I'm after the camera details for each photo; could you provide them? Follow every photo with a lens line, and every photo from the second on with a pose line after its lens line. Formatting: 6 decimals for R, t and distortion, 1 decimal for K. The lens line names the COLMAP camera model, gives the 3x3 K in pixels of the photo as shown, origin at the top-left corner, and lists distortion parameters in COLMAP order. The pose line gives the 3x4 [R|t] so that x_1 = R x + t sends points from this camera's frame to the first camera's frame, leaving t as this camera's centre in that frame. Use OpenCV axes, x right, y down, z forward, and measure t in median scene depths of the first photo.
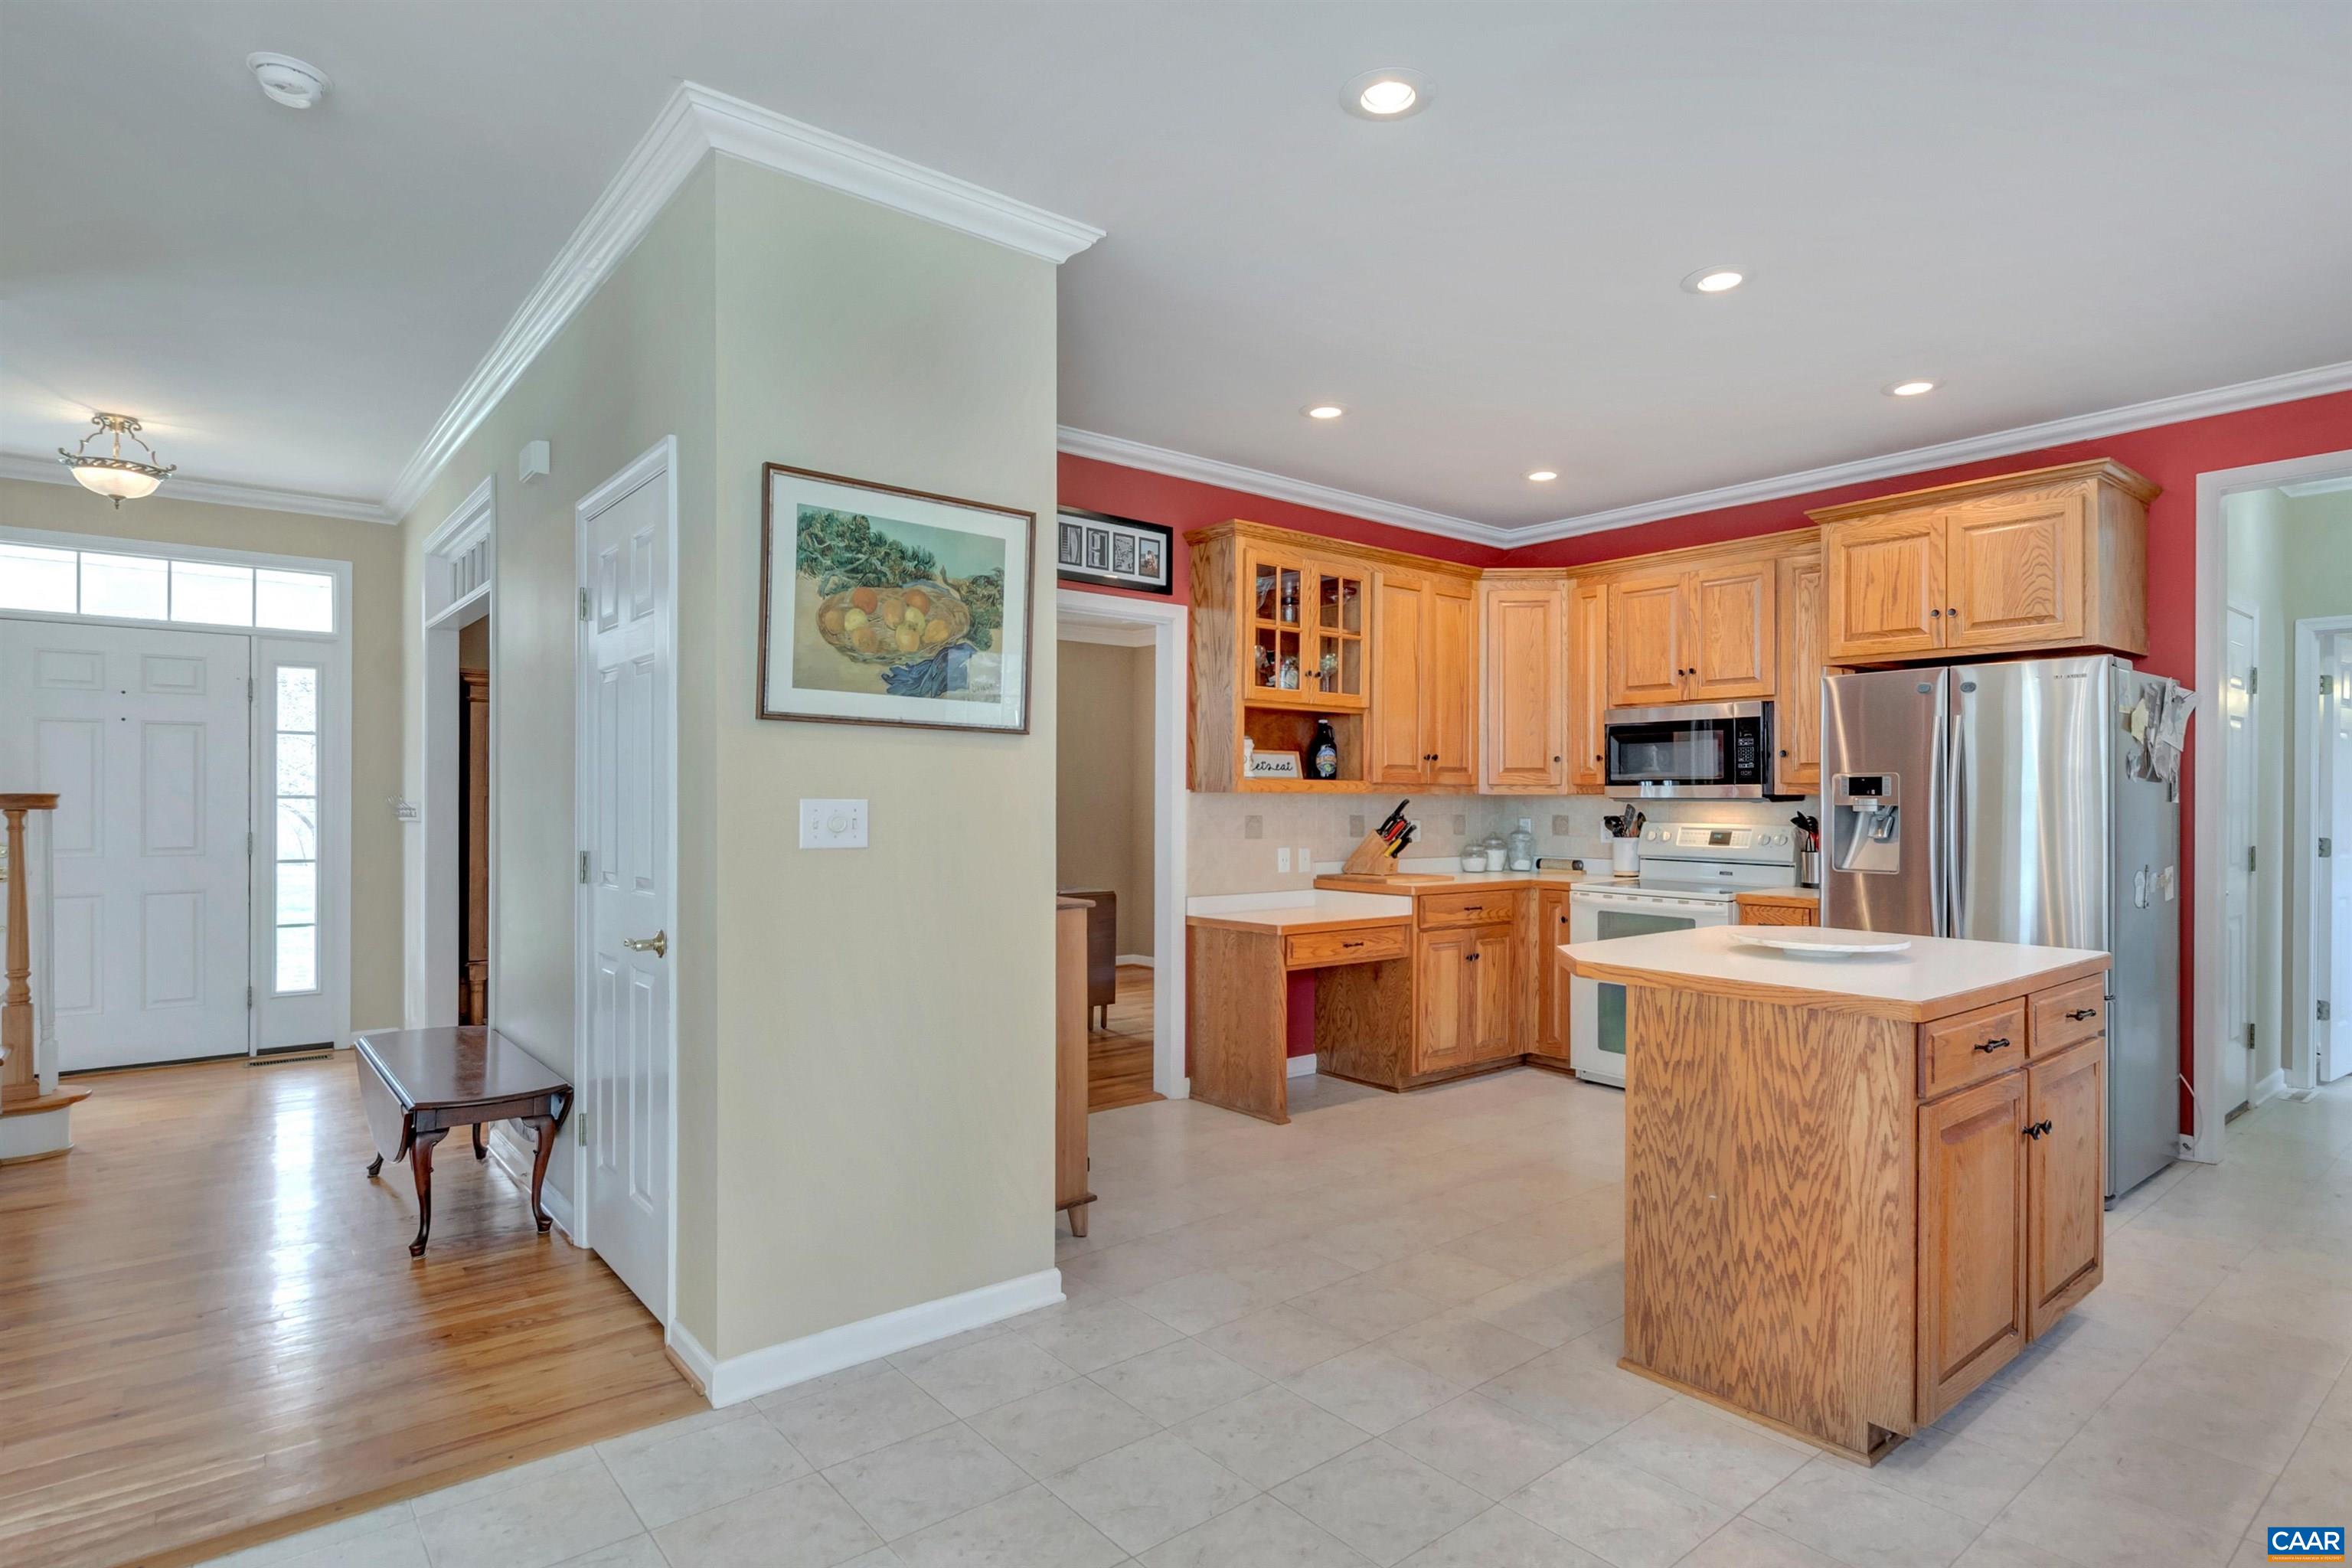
lens RADIAL K [[1225.1, 0, 1192.5], [0, 1225.1, 794.7], [0, 0, 1]] dist [0.005641, 0.000394]
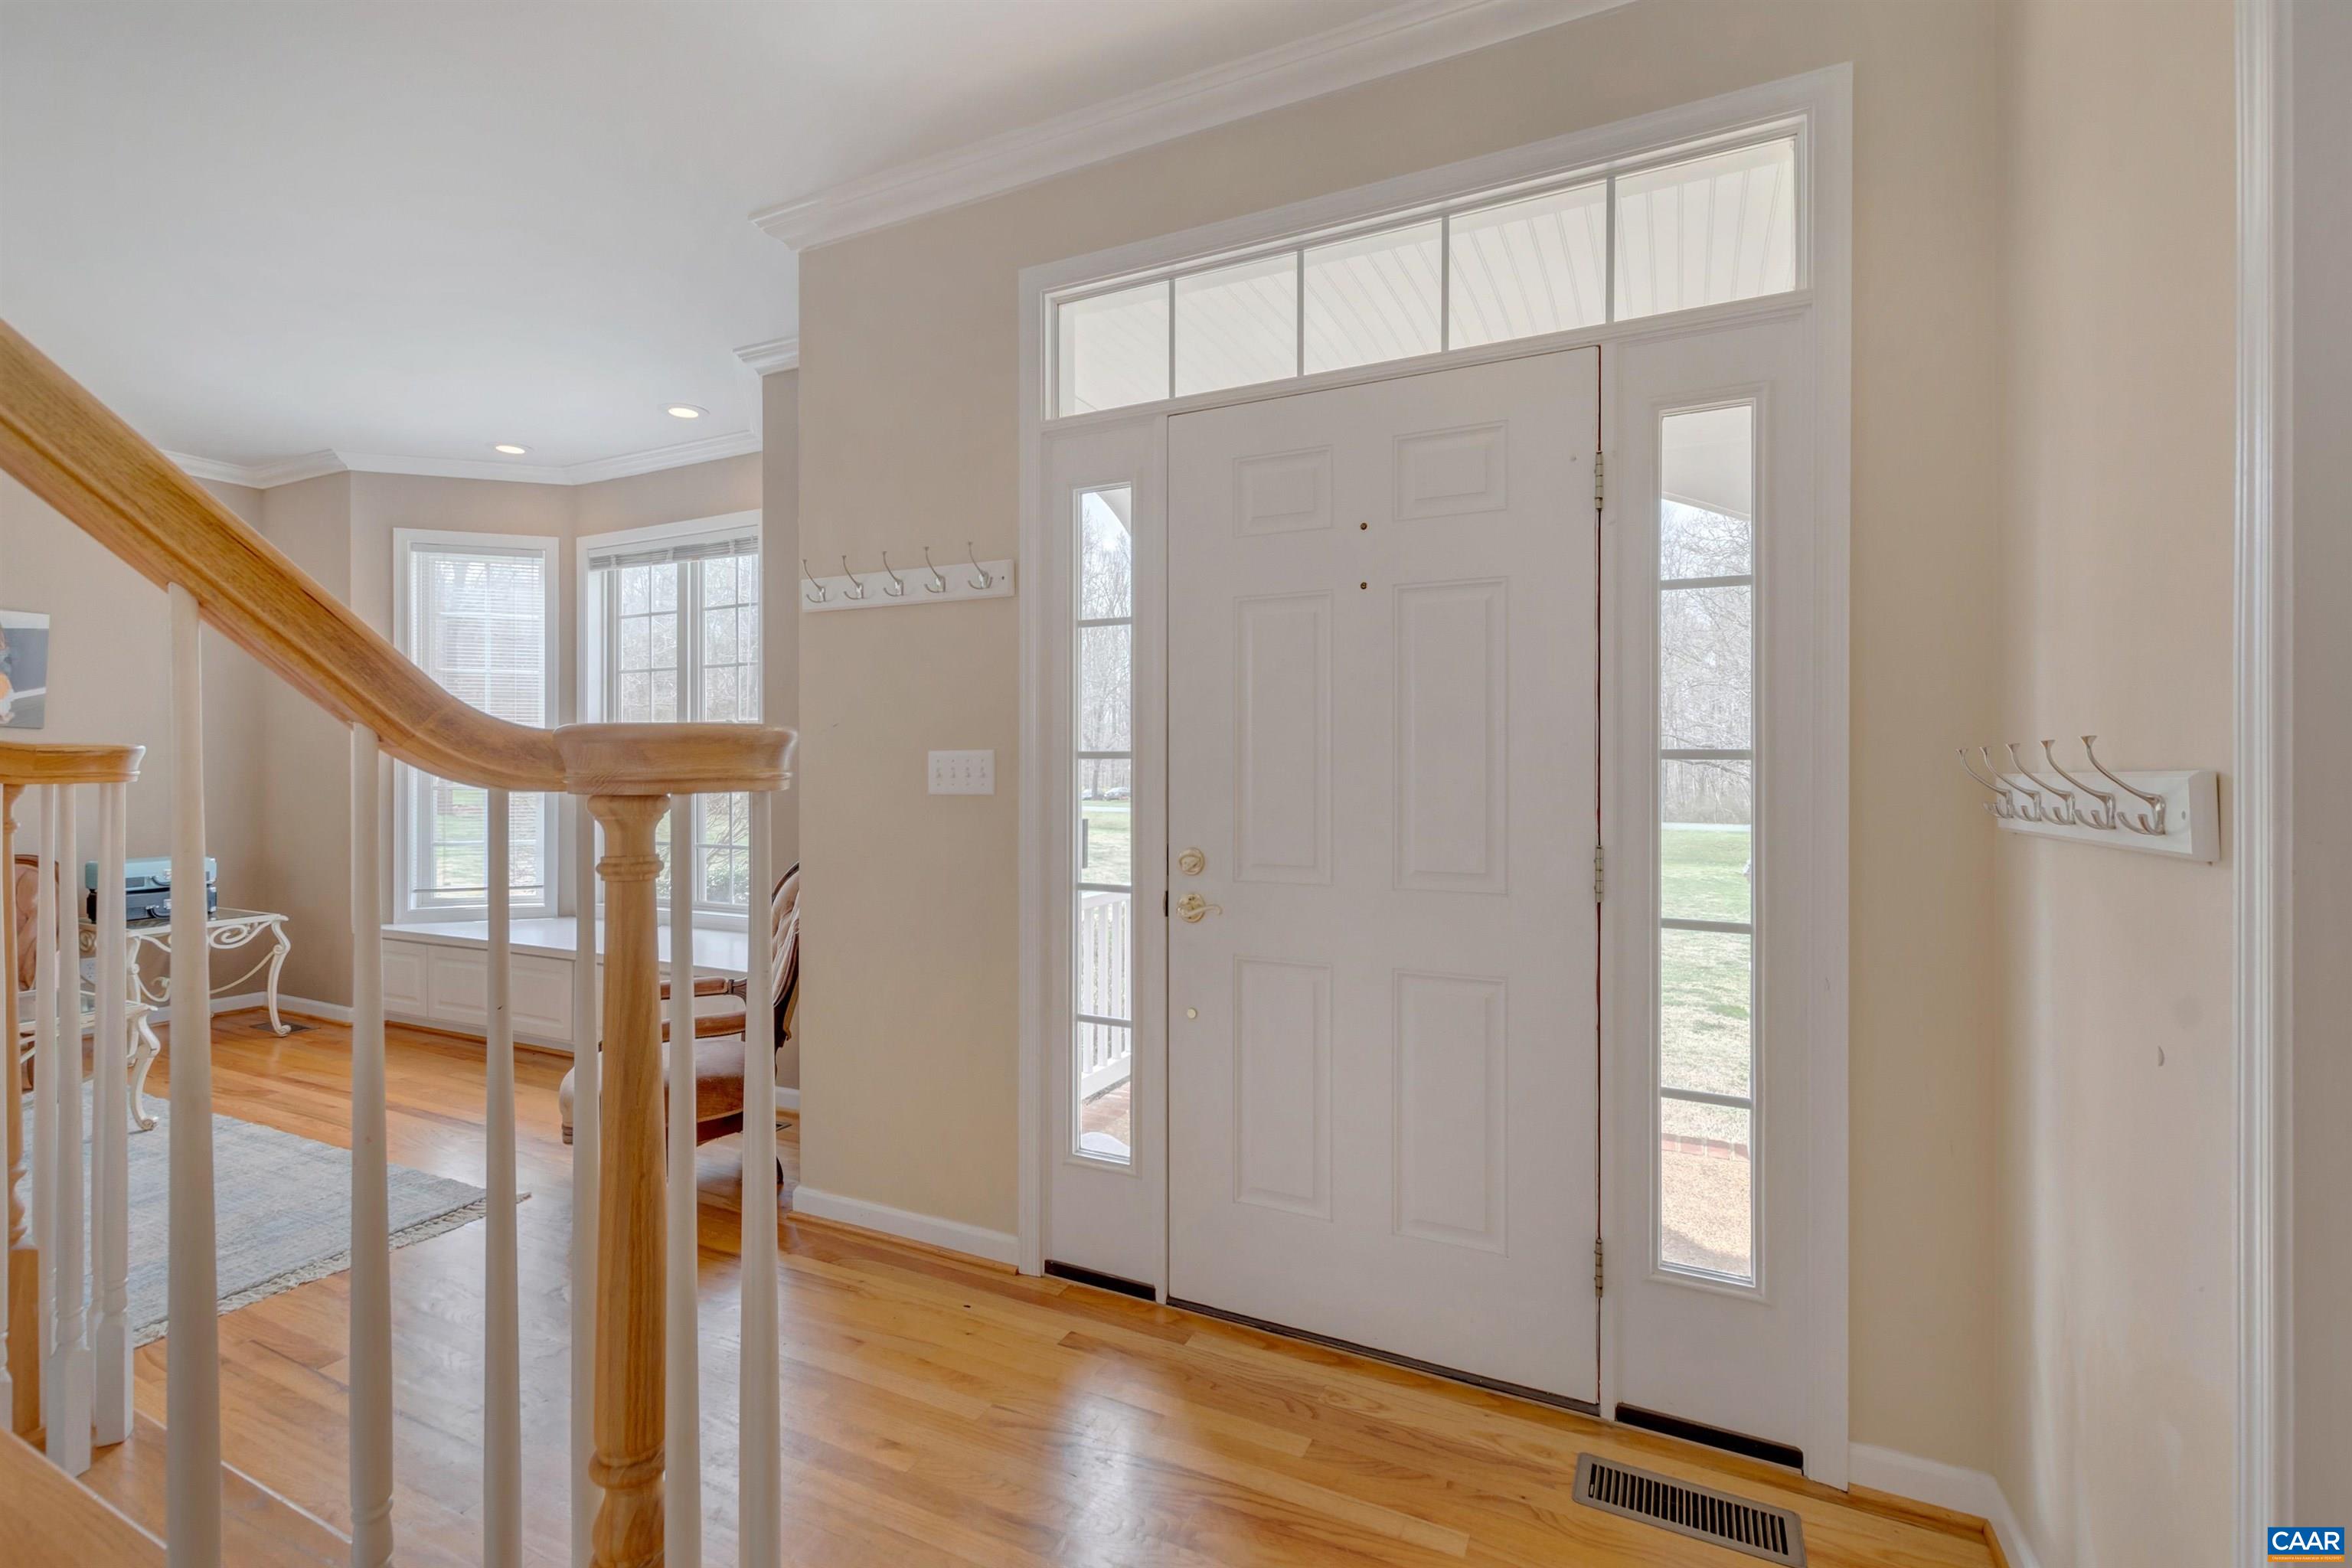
lens RADIAL K [[1016.3, 0, 1171.3], [0, 1016.3, 772.7], [0, 0, 1]] dist [-0.001081, -0.001409]
pose [[0.421009, 0.001916, -0.907054, -0.668798], [0.006241, 0.999968, 0.005009, 0.006951], [0.907035, -0.007770, 0.420984, 0.933310]]
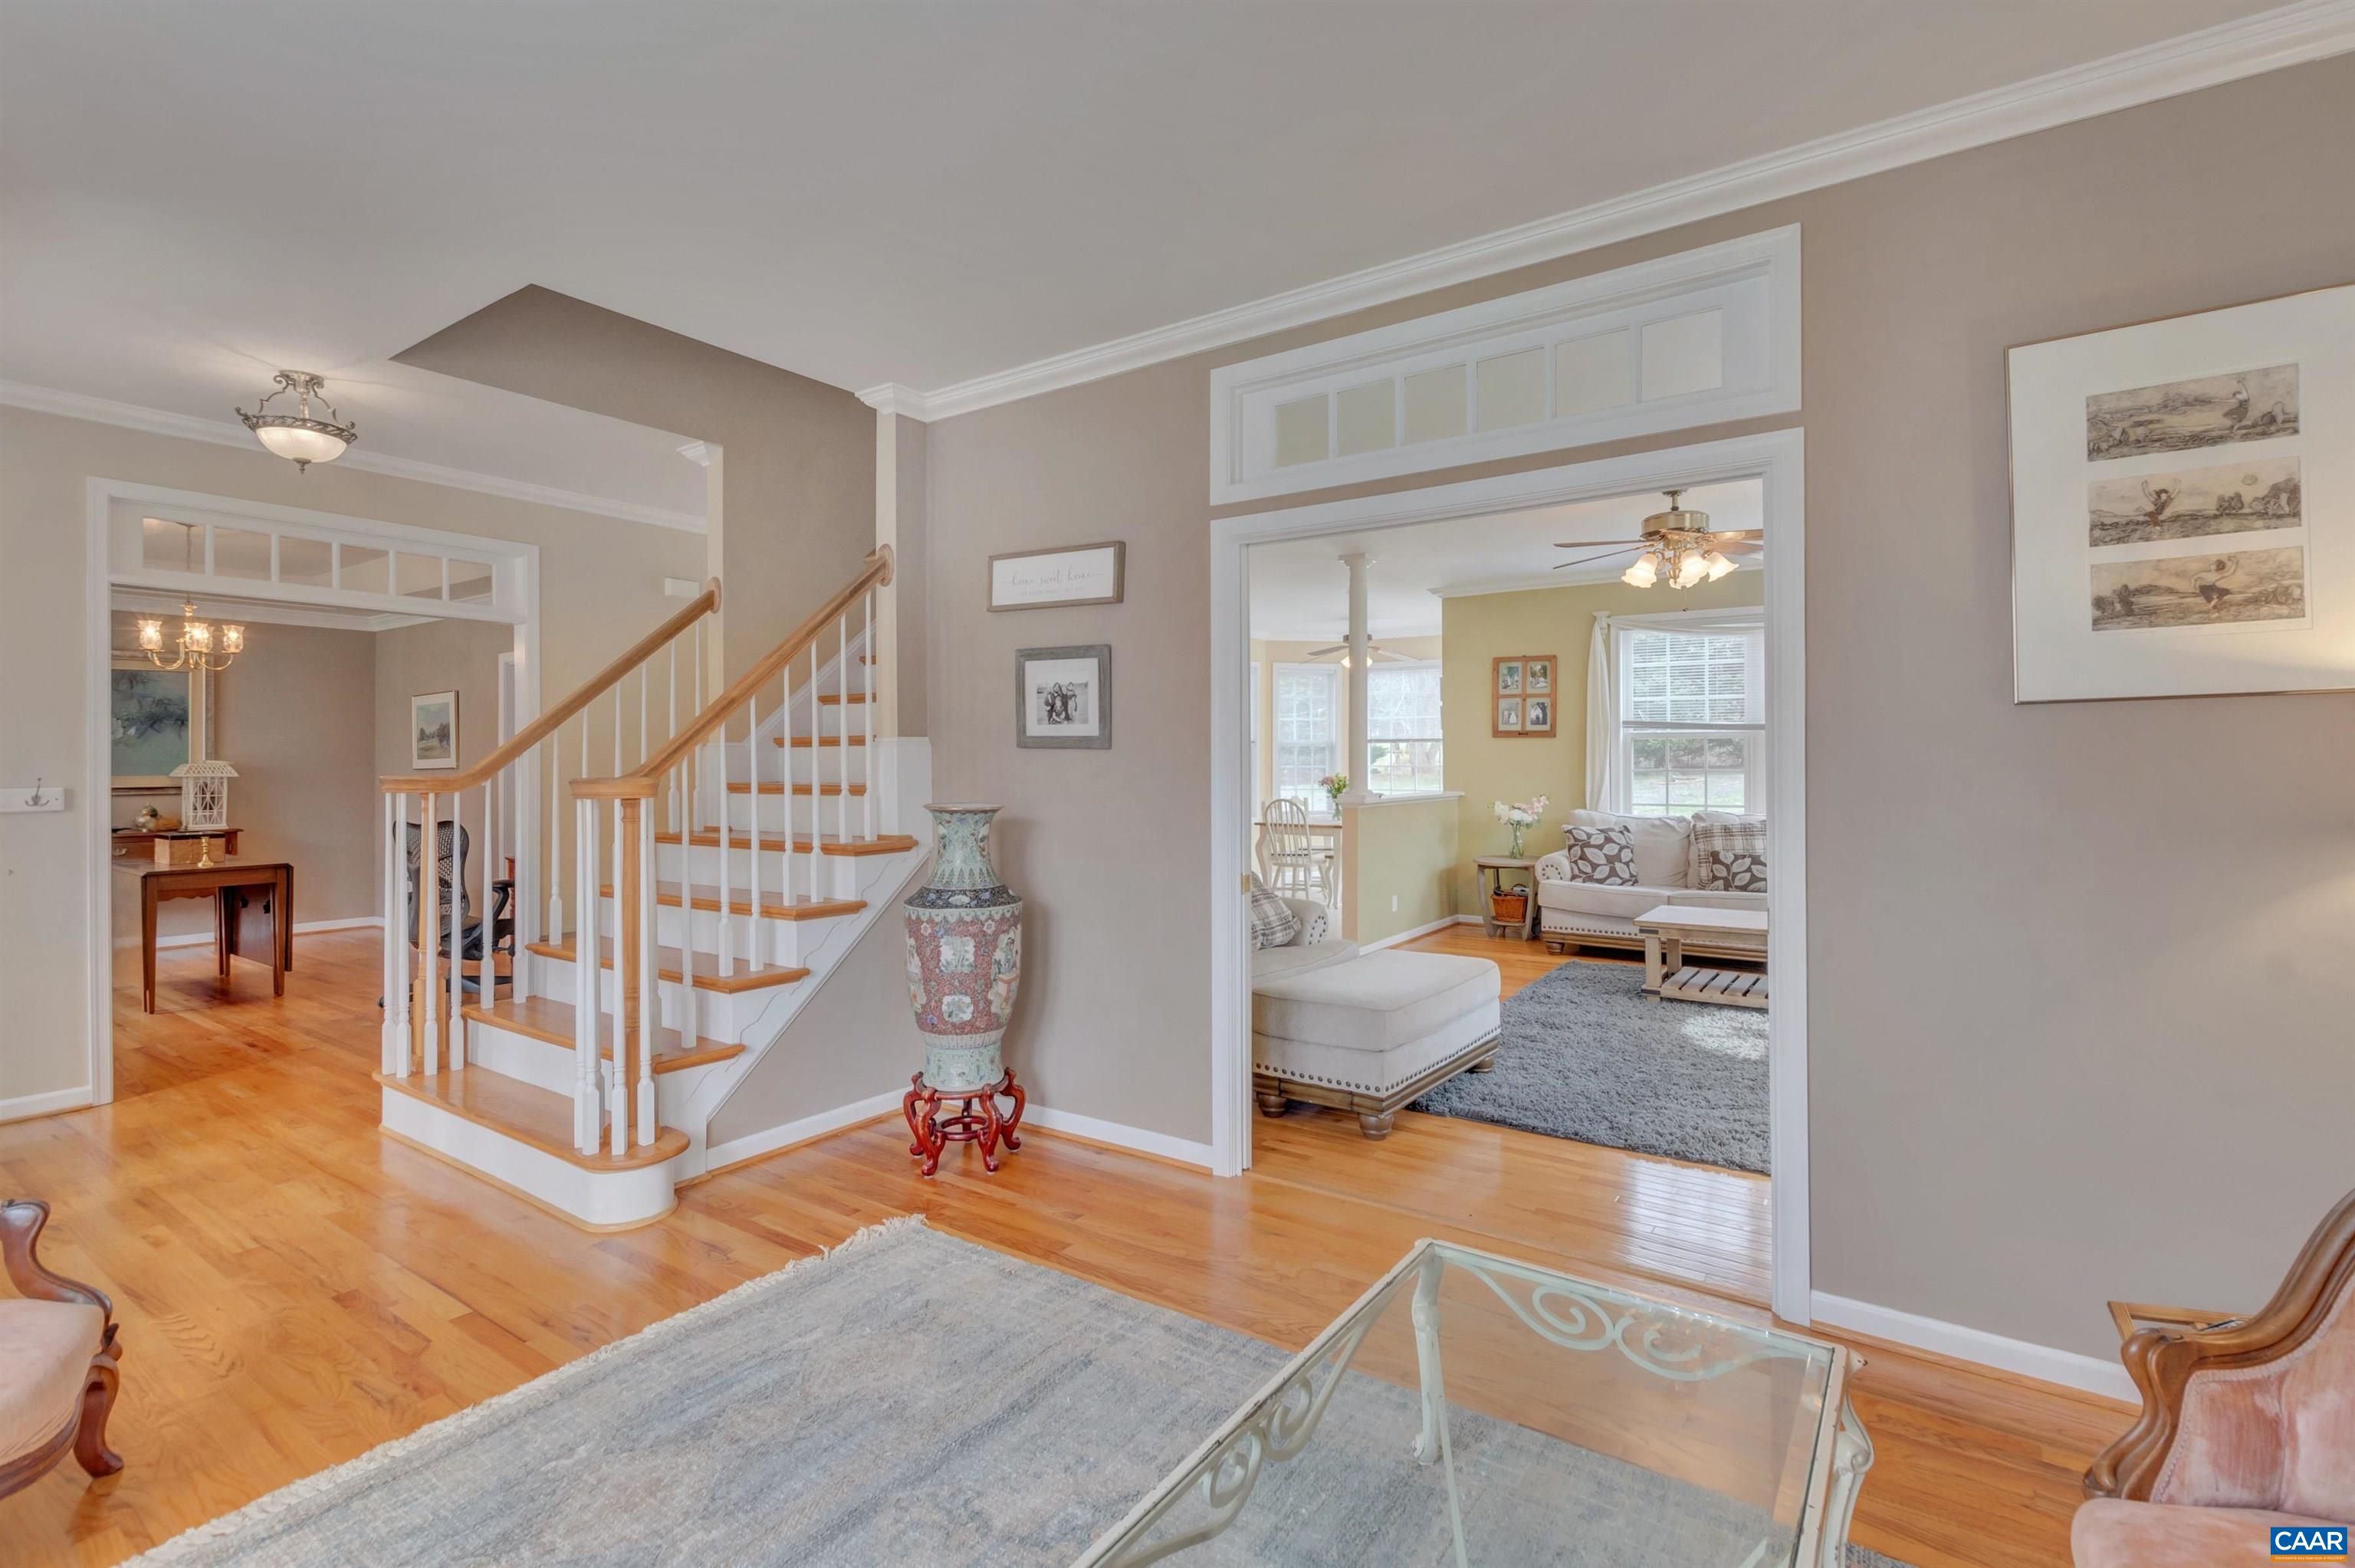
lens RADIAL K [[1100.4, 0, 1216.9], [0, 1100.4, 776.4], [0, 0, 1]] dist [0.003344, -0.000514]
pose [[-0.296819, -0.012587, 0.954851, -1.833260], [-0.003956, 0.999921, 0.011952, -0.012152], [-0.954926, -0.000229, -0.296845, 0.586506]]
